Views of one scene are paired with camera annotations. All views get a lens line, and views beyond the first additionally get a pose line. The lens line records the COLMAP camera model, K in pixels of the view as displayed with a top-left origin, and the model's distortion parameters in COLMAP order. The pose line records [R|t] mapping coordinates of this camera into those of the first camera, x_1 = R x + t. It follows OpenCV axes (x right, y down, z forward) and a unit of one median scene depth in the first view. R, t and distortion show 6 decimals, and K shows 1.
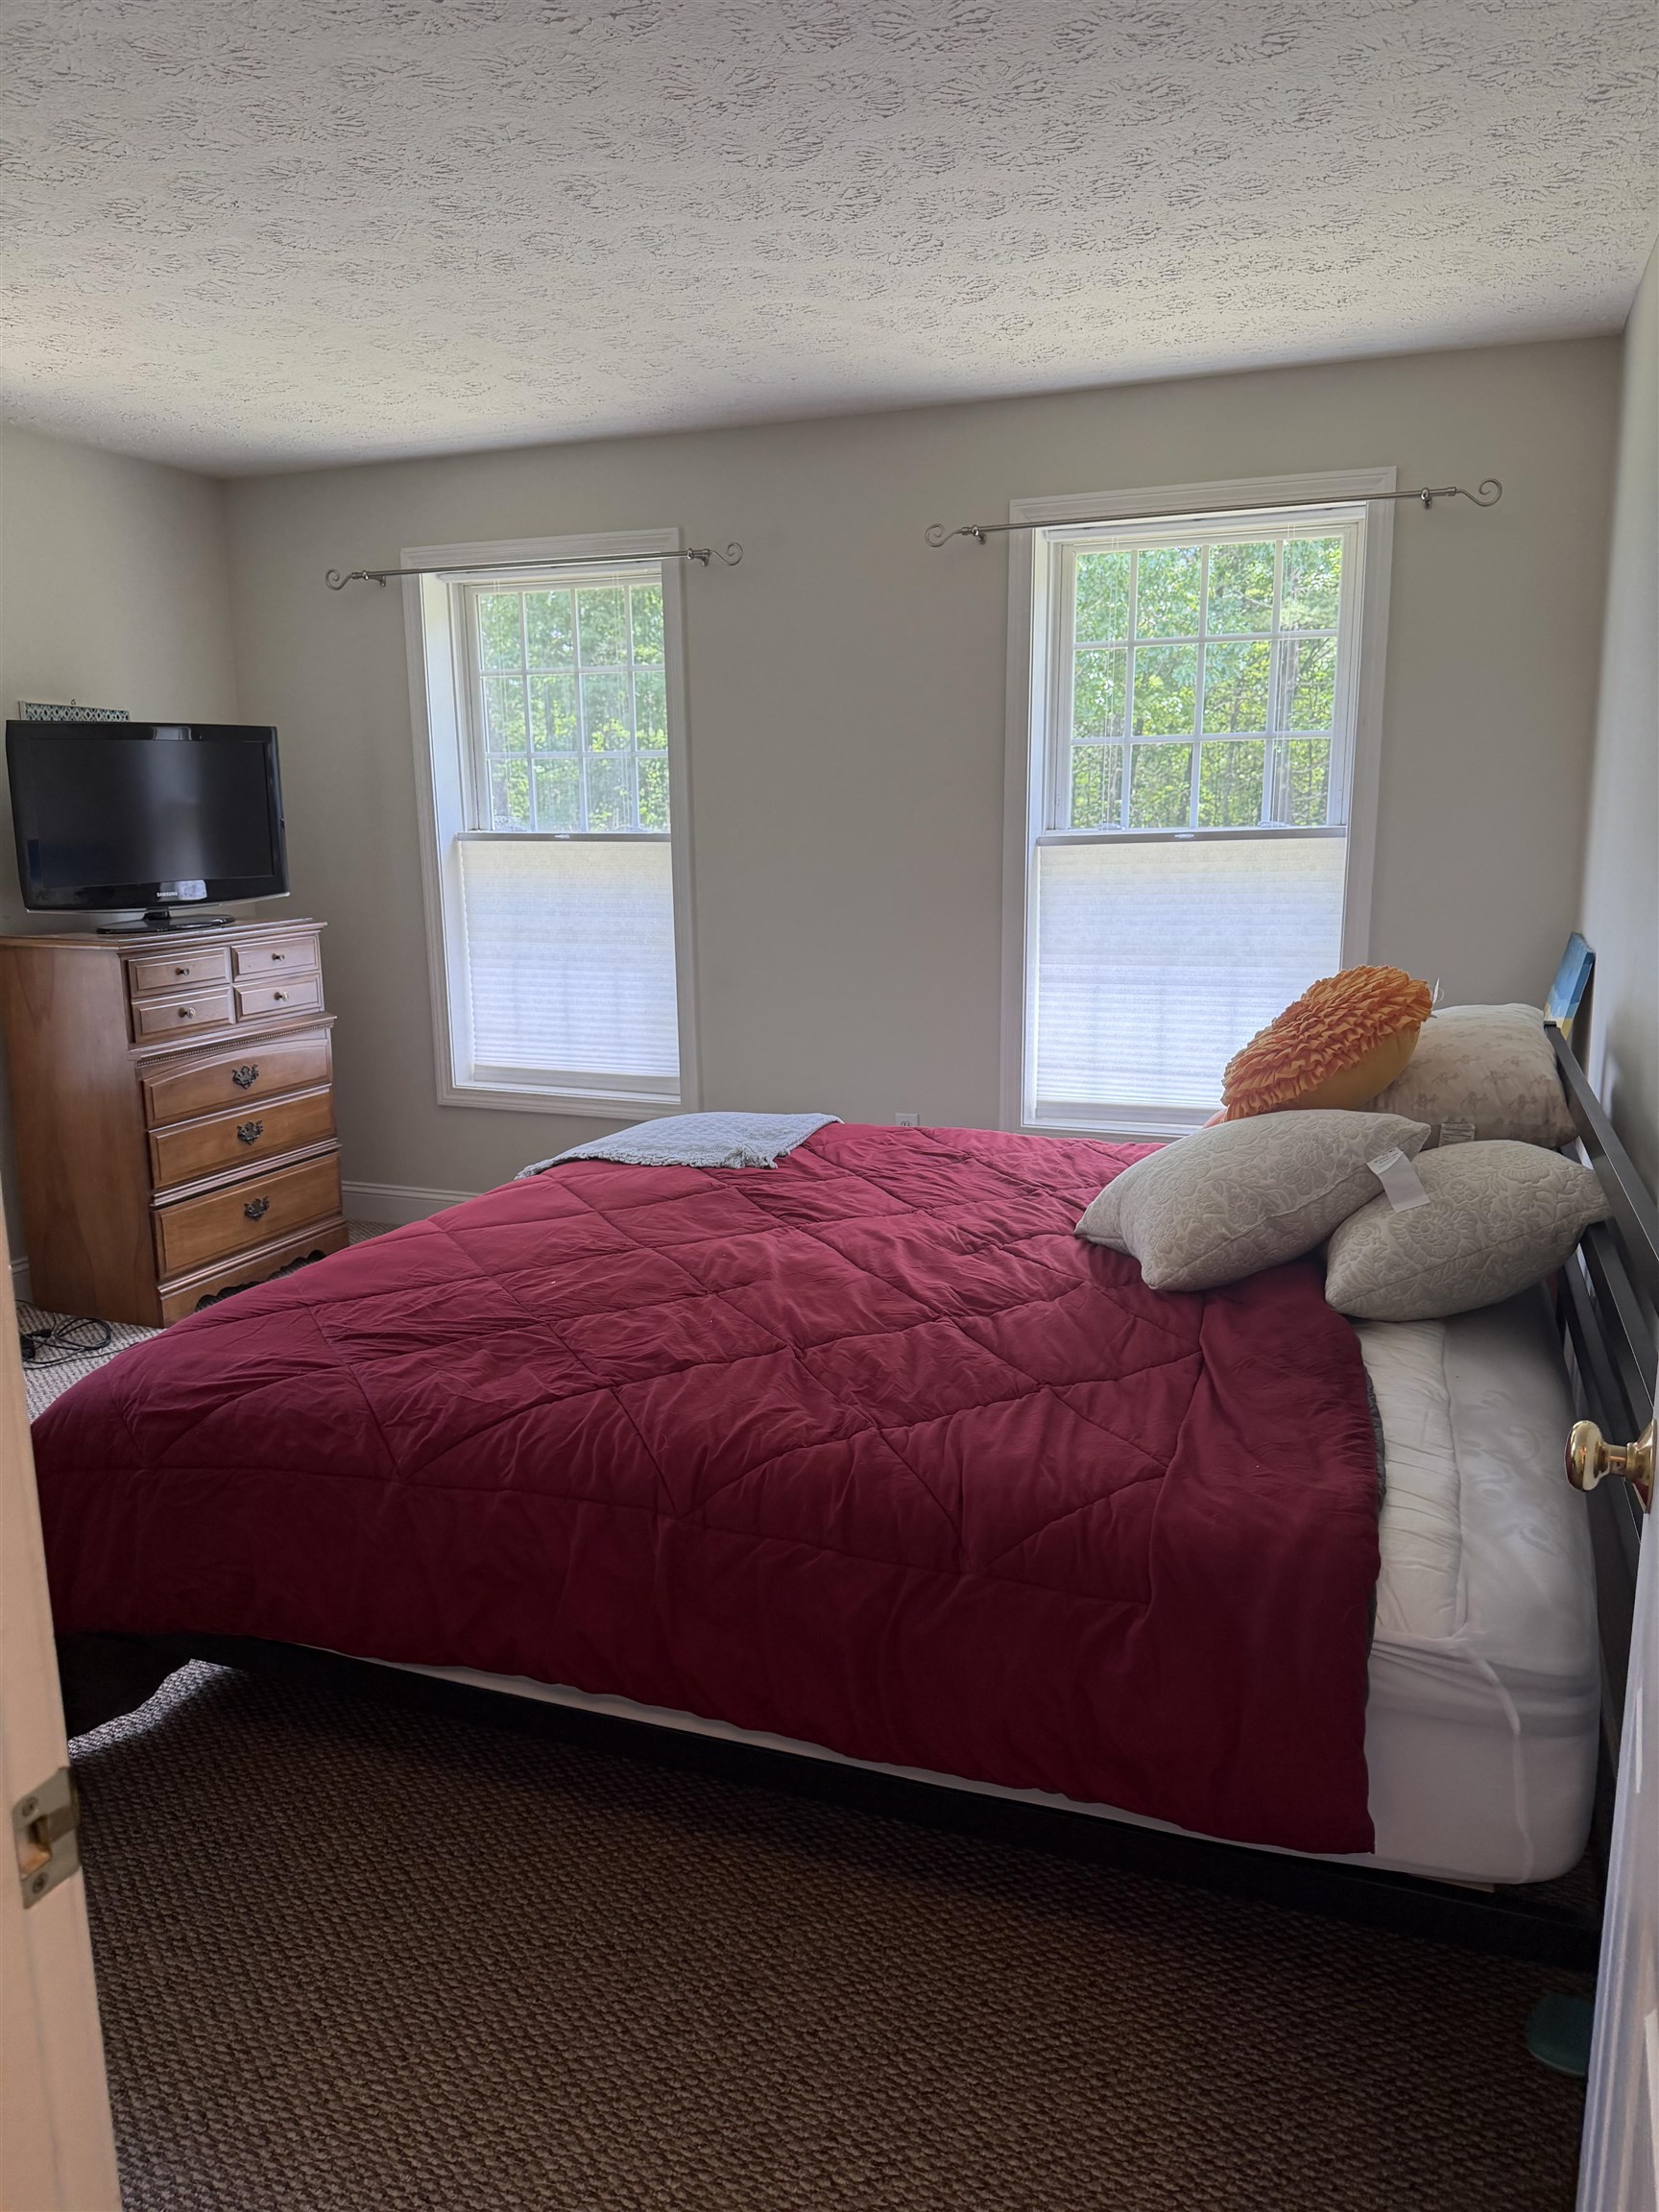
lens RADIAL K [[1570.2, 0, 838.6], [0, 1570.2, 1121.8], [0, 0, 1]] dist [0.006018, -0.002285]
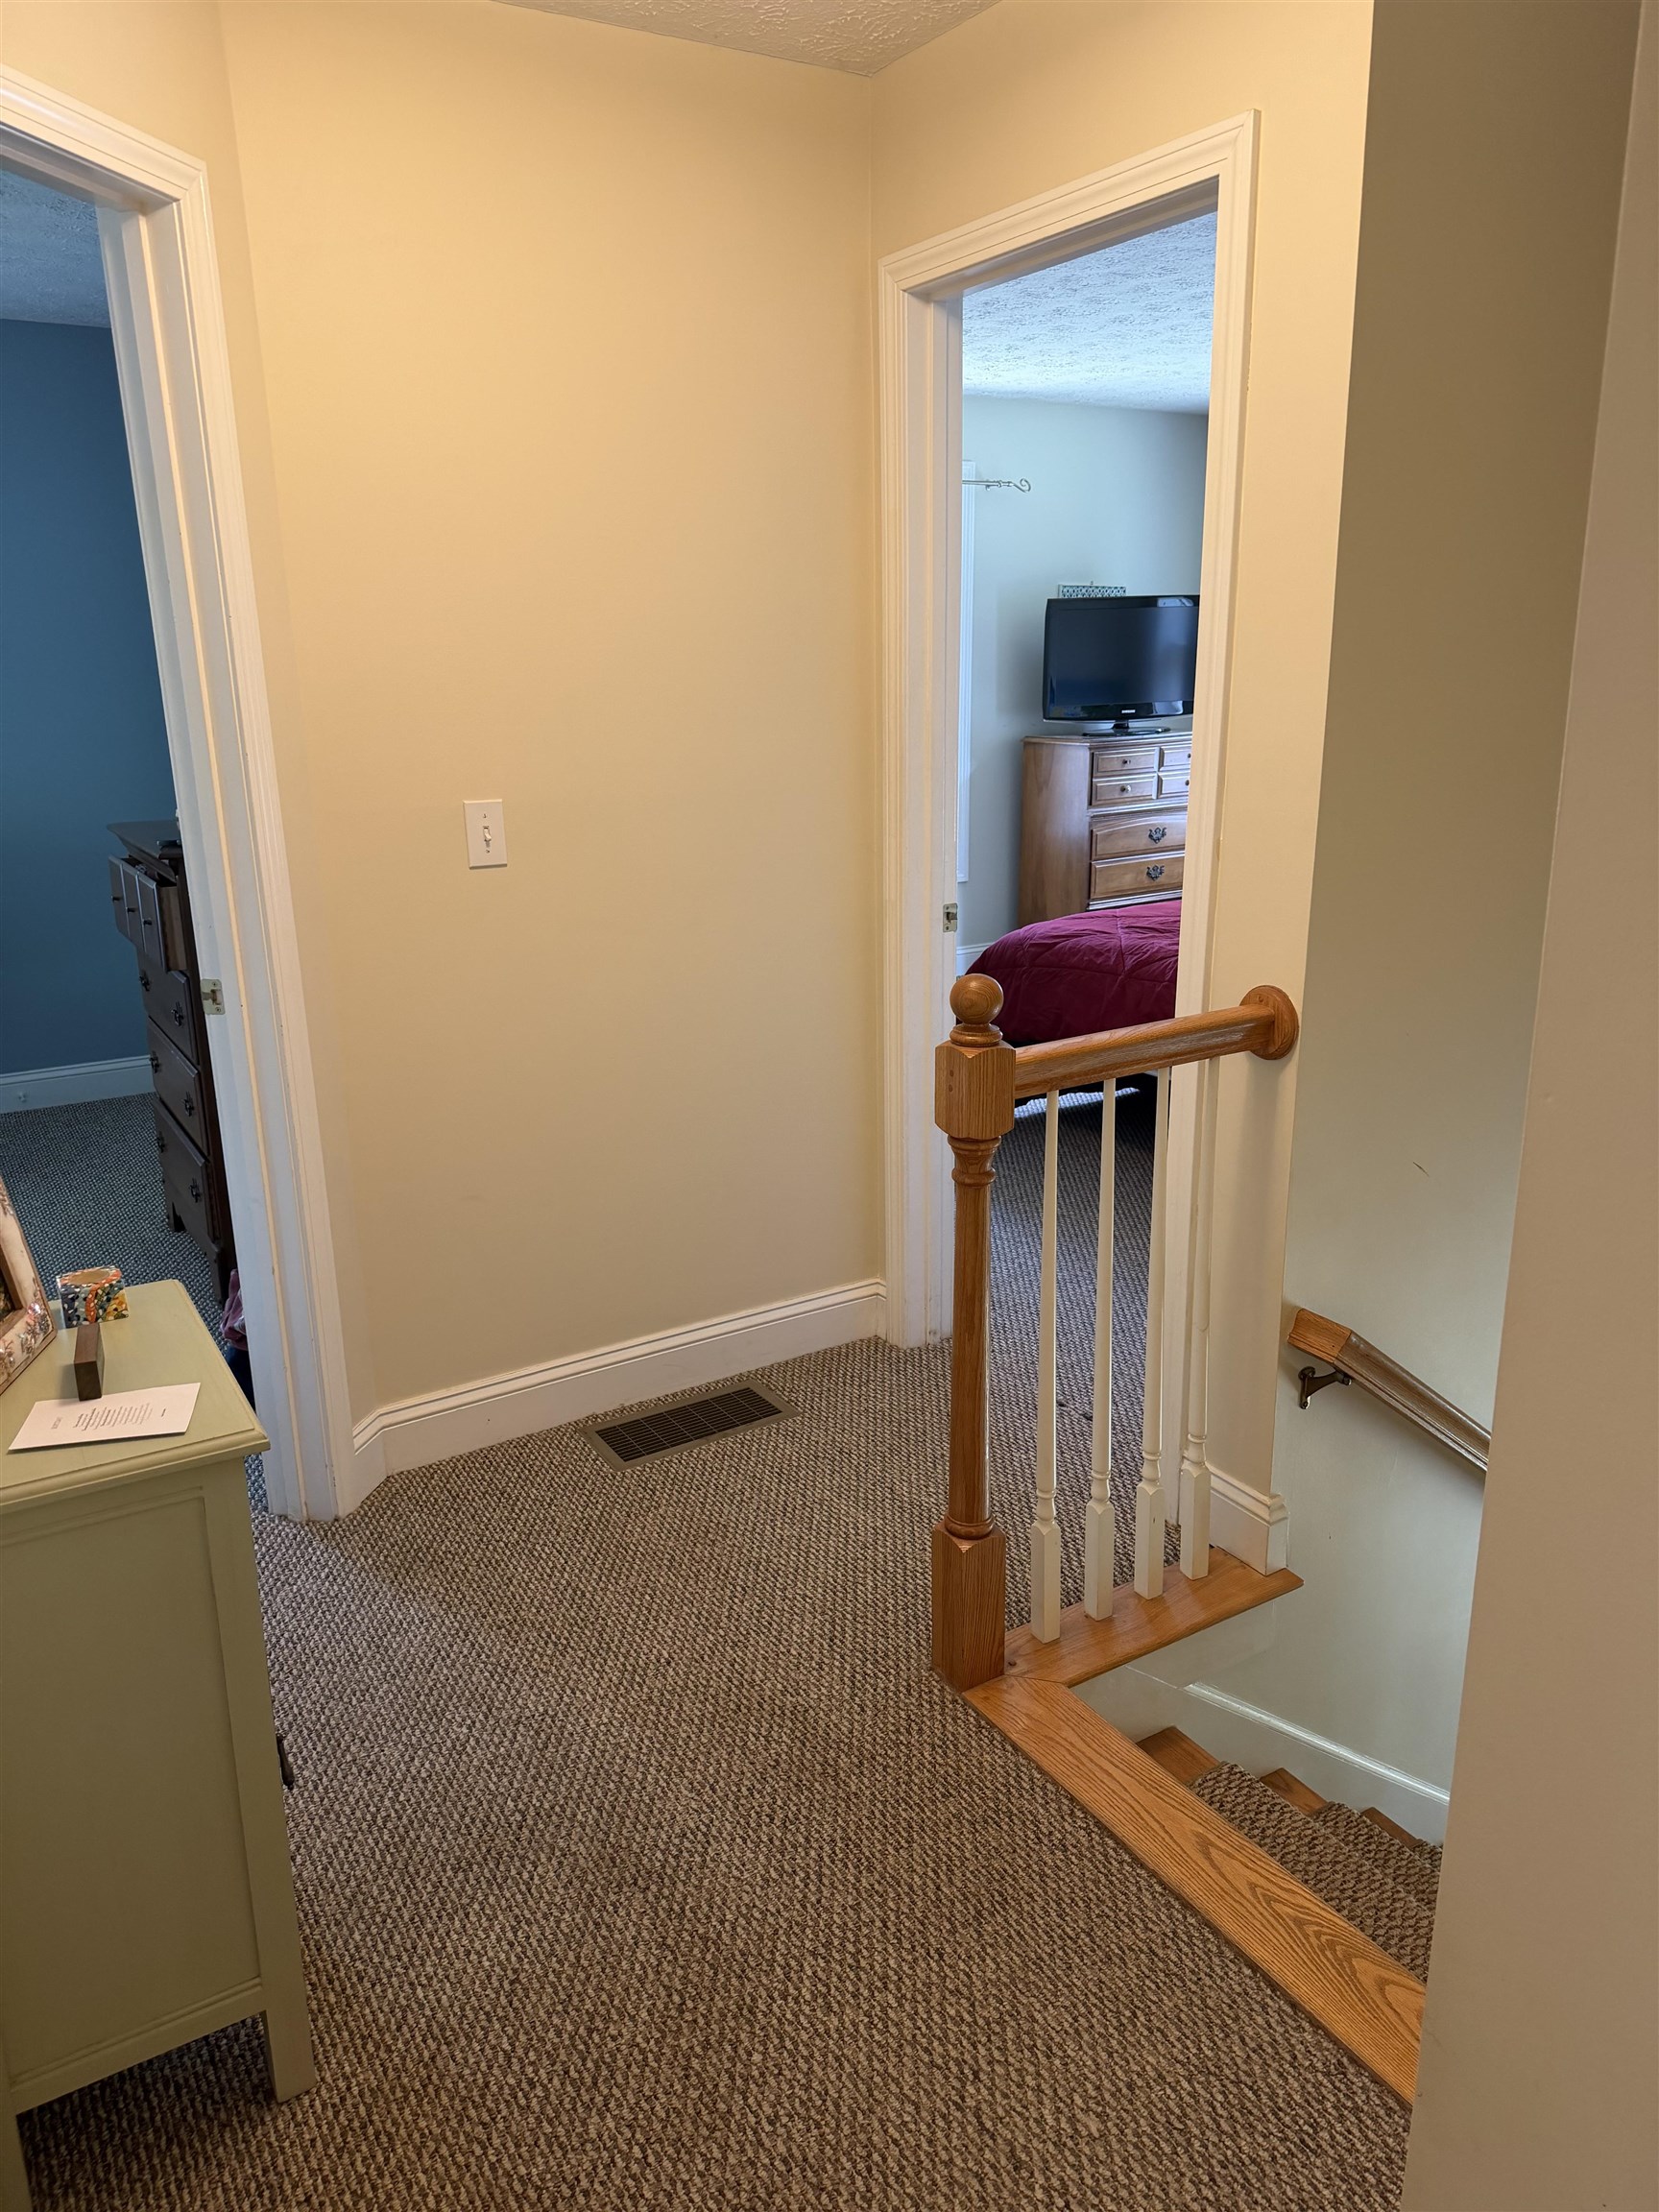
lens RADIAL K [[1570.2, 0, 814.3], [0, 1570.2, 1106.3], [0, 0, 1]] dist [0.006018, -0.002285]
pose [[0.796358, 0.164902, -0.581912, 0.295634], [-0.113755, 0.985781, 0.123675, 0.082914], [0.594032, -0.032294, 0.803793, -0.440850]]
